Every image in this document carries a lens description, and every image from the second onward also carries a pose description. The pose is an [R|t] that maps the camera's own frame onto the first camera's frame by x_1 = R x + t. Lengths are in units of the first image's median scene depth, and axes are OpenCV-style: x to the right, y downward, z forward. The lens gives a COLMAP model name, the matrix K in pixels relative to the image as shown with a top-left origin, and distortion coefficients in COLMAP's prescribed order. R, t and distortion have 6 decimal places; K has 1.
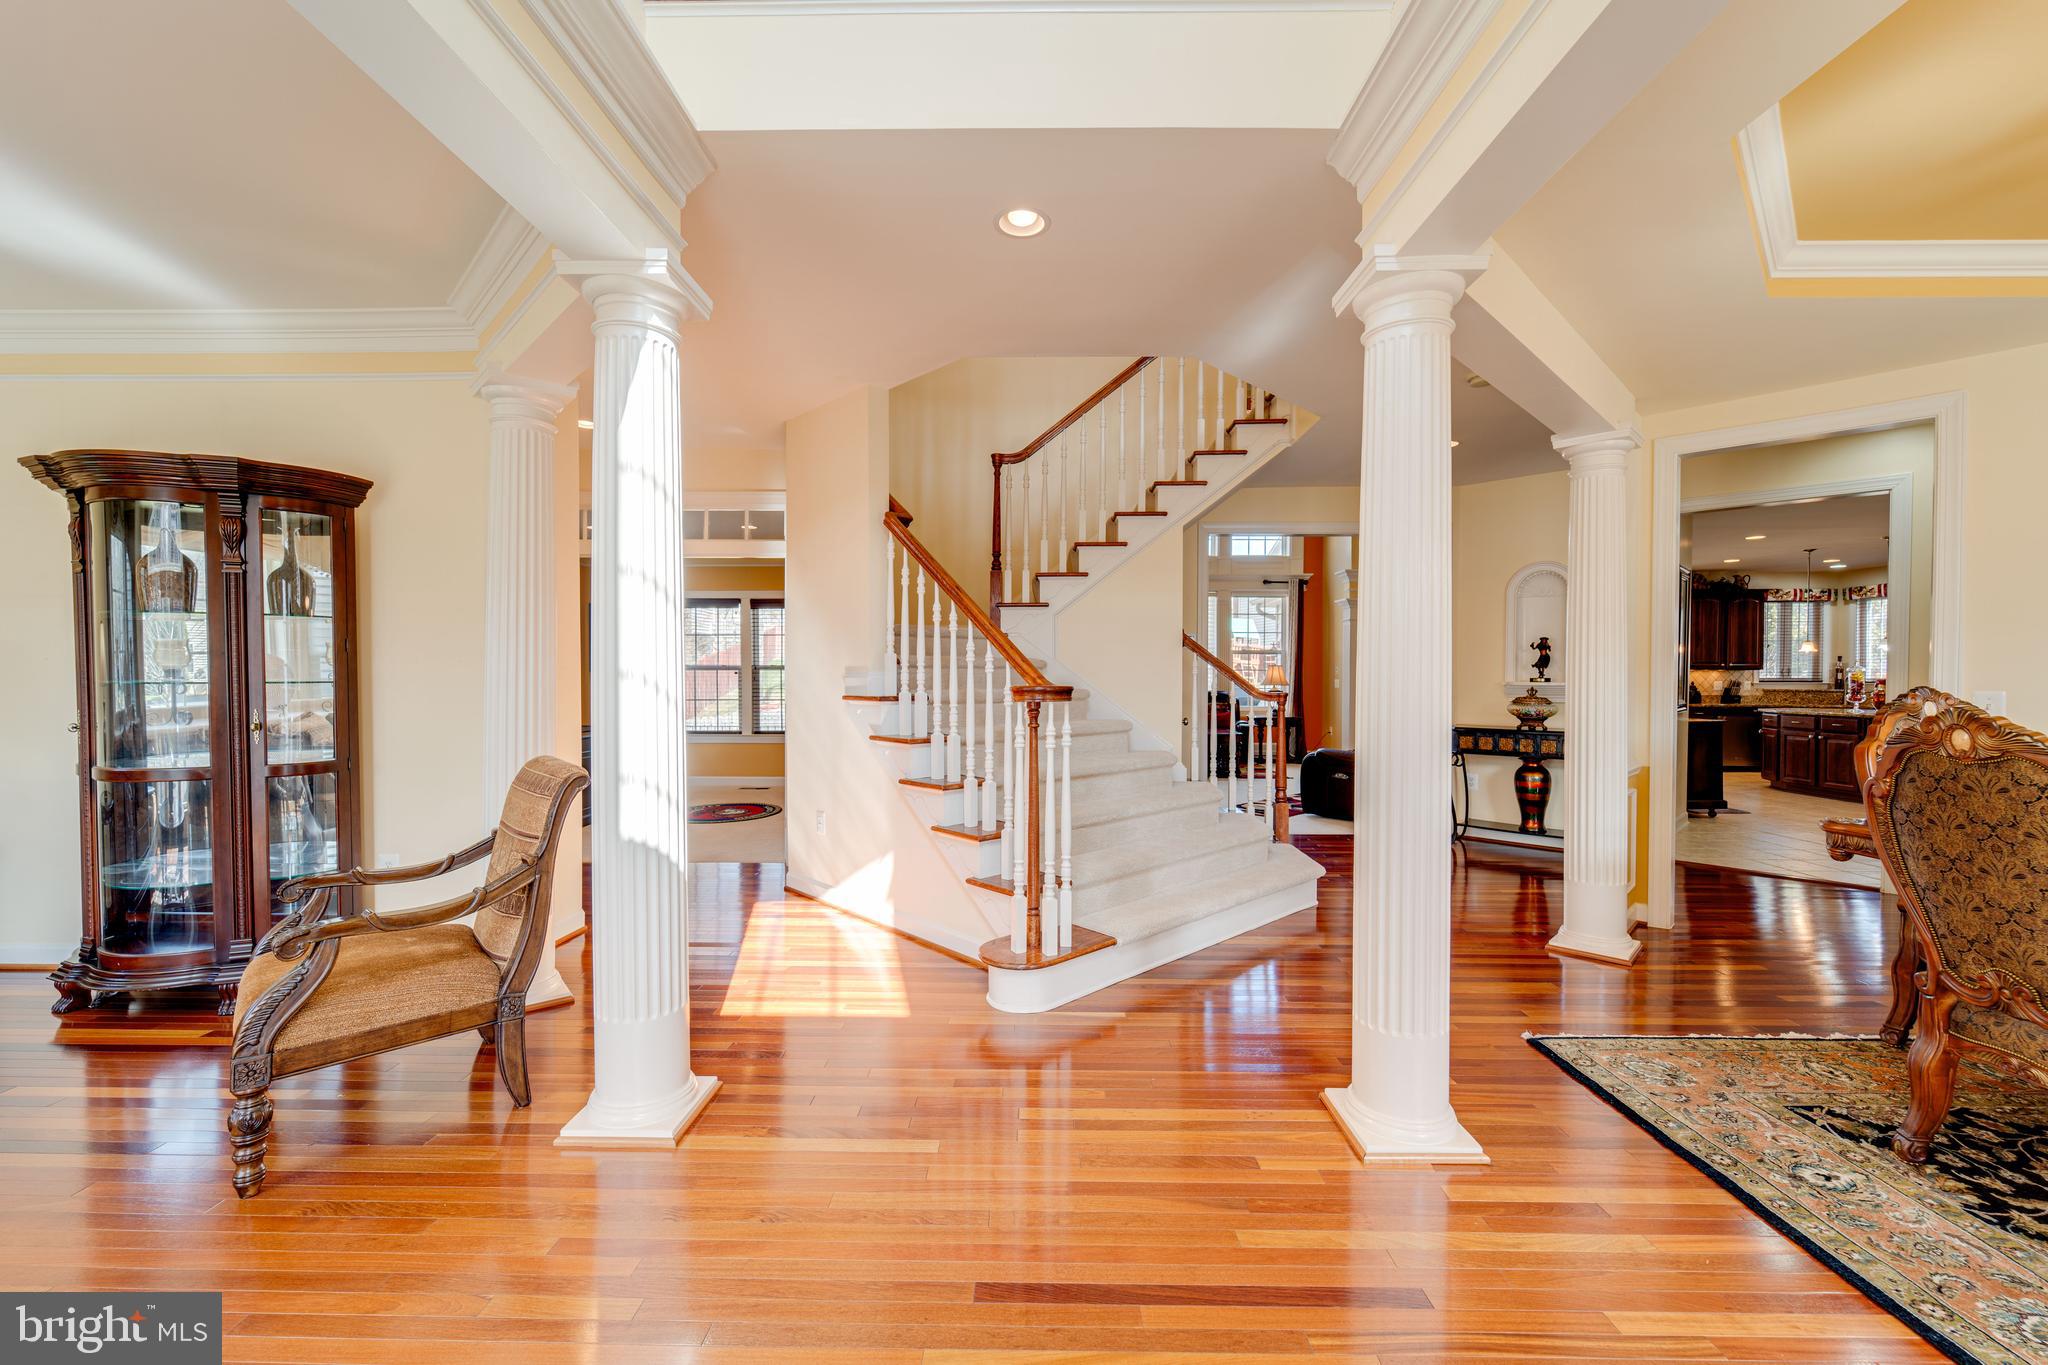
lens RADIAL K [[827.0, 0, 1020.1], [0, 827.0, 687.0], [0, 0, 1]] dist [-0.001913, -0.000687]
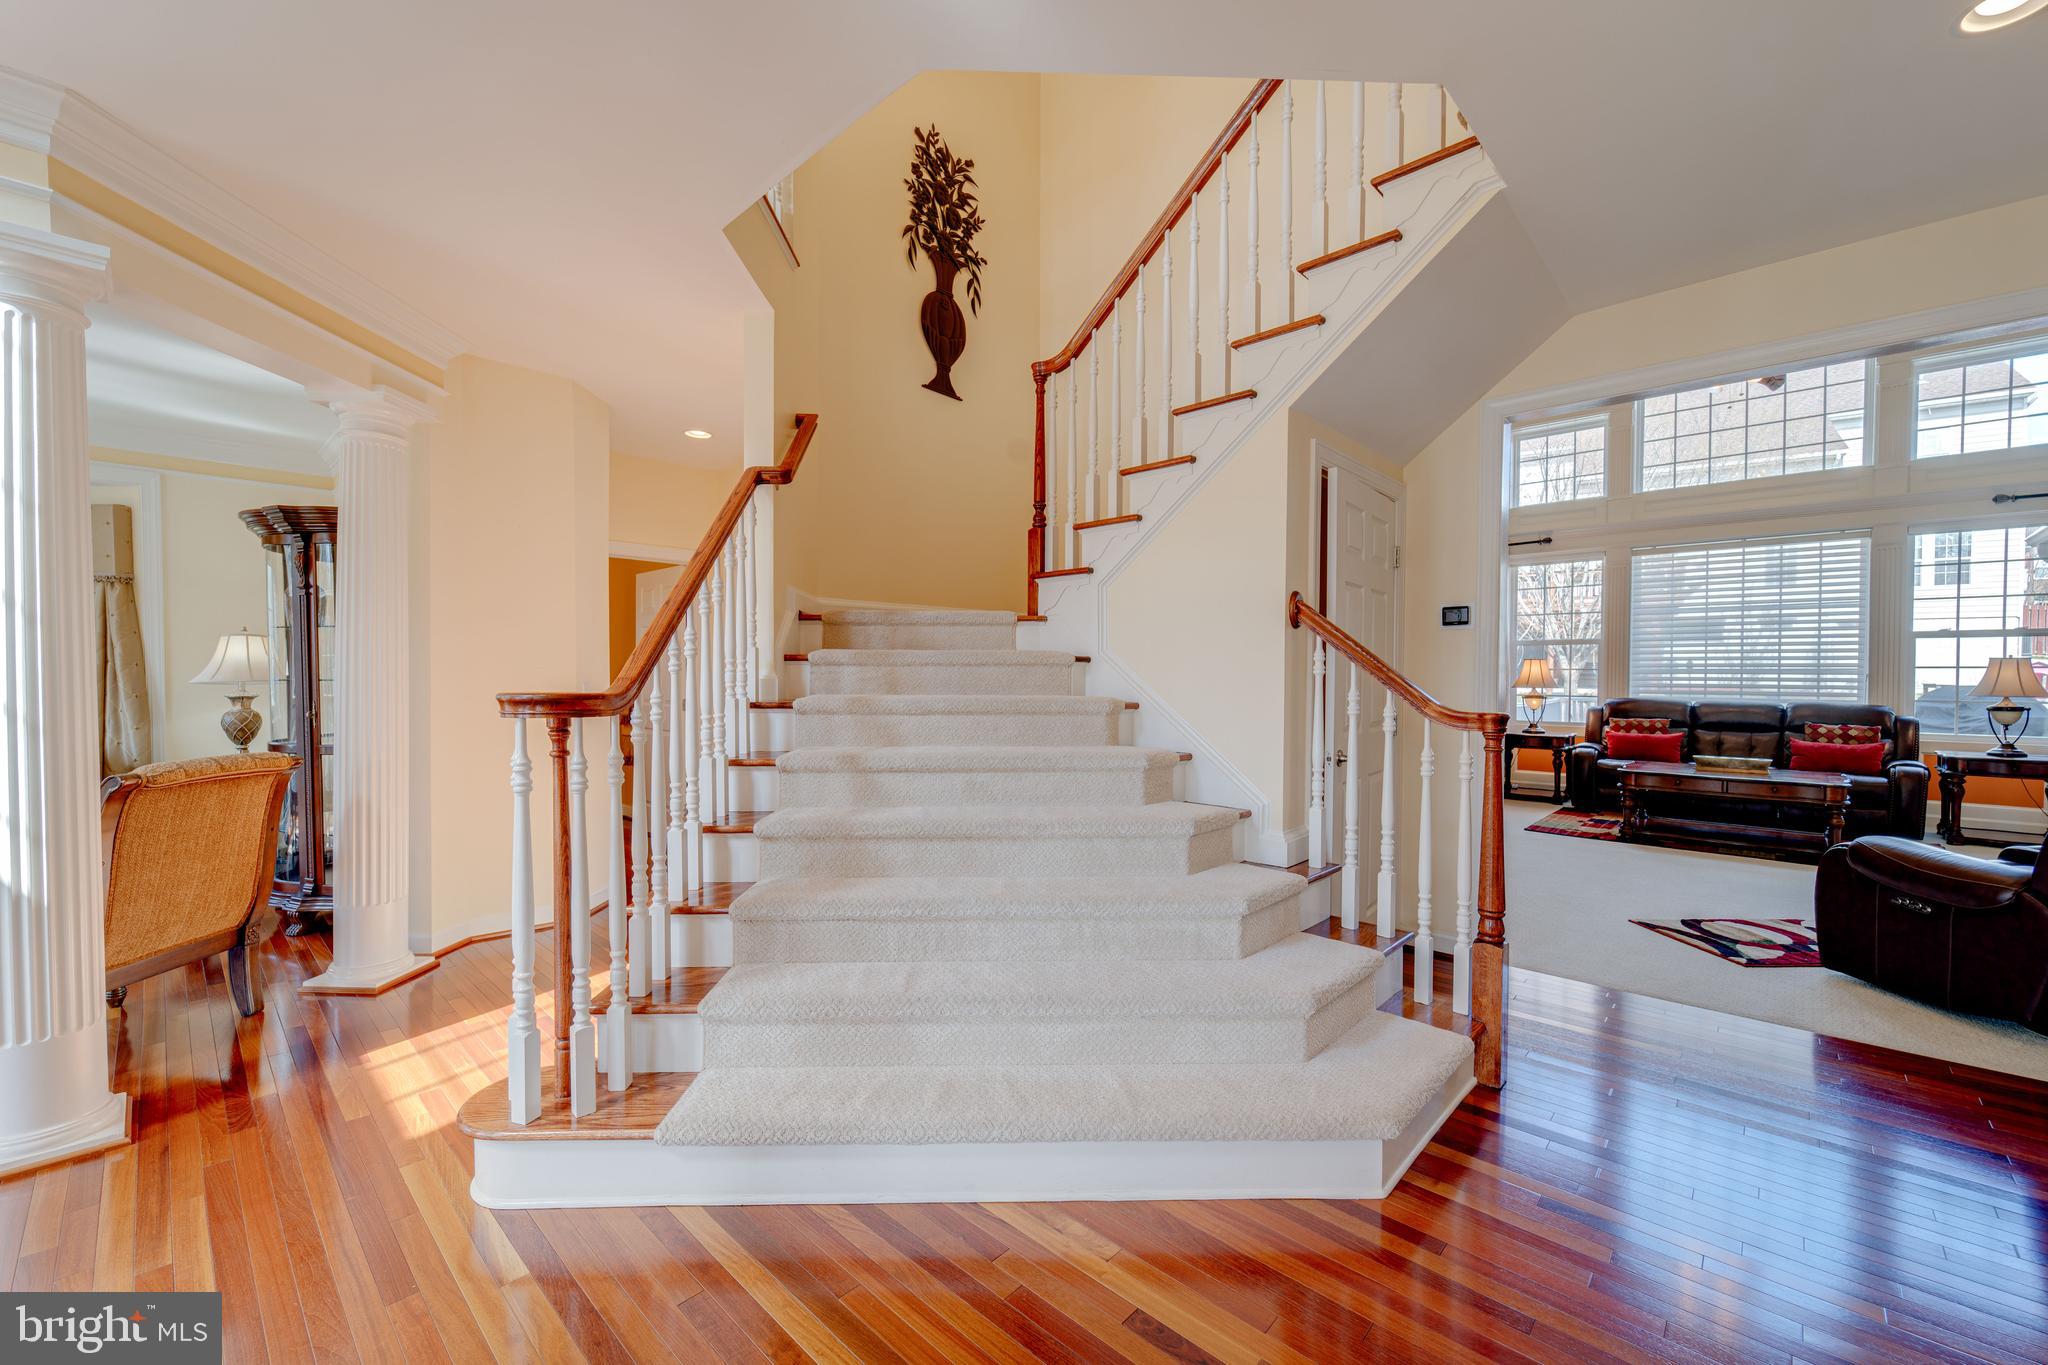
lens RADIAL K [[807.3, 0, 1024.0], [0, 807.3, 682.5], [0, 0, 1]] dist [0.000512, -0.000198]
pose [[0.736701, 0.007985, -0.676172, 0.536981], [-0.011134, 0.999938, -0.000323, -0.009103], [0.676127, 0.007767, 0.736744, 0.594455]]
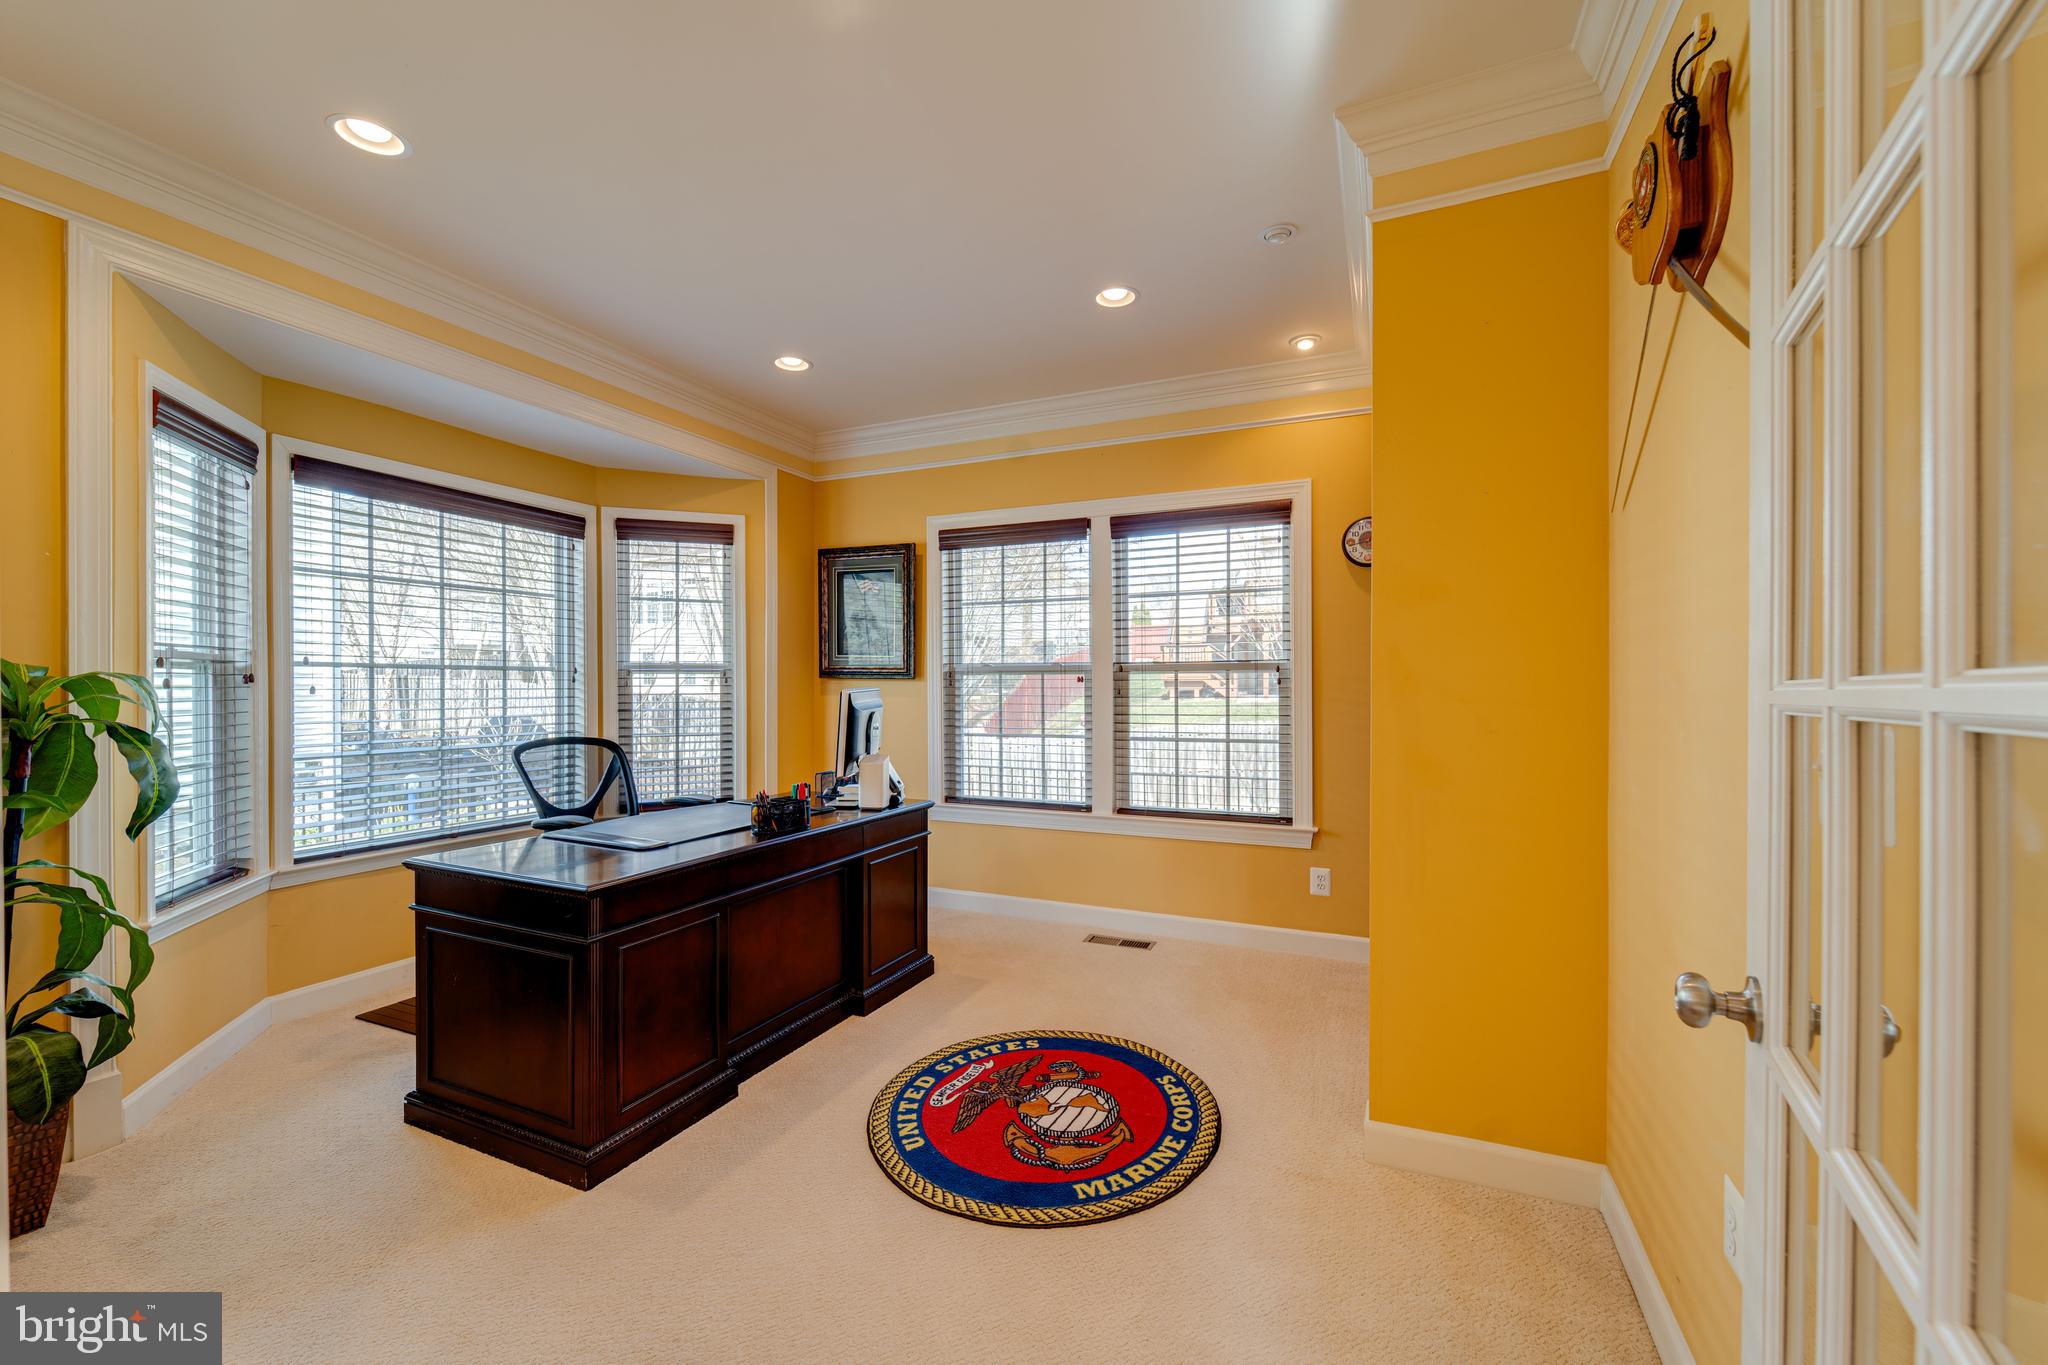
lens RADIAL K [[827.0, 0, 1020.1], [0, 827.0, 687.0], [0, 0, 1]] dist [-0.001913, -0.000687]
pose [[0.919540, -0.000980, -0.392996, -0.415381], [-0.002933, 0.999952, -0.009356, -0.017786], [0.392986, 0.009756, 0.919493, 1.210017]]
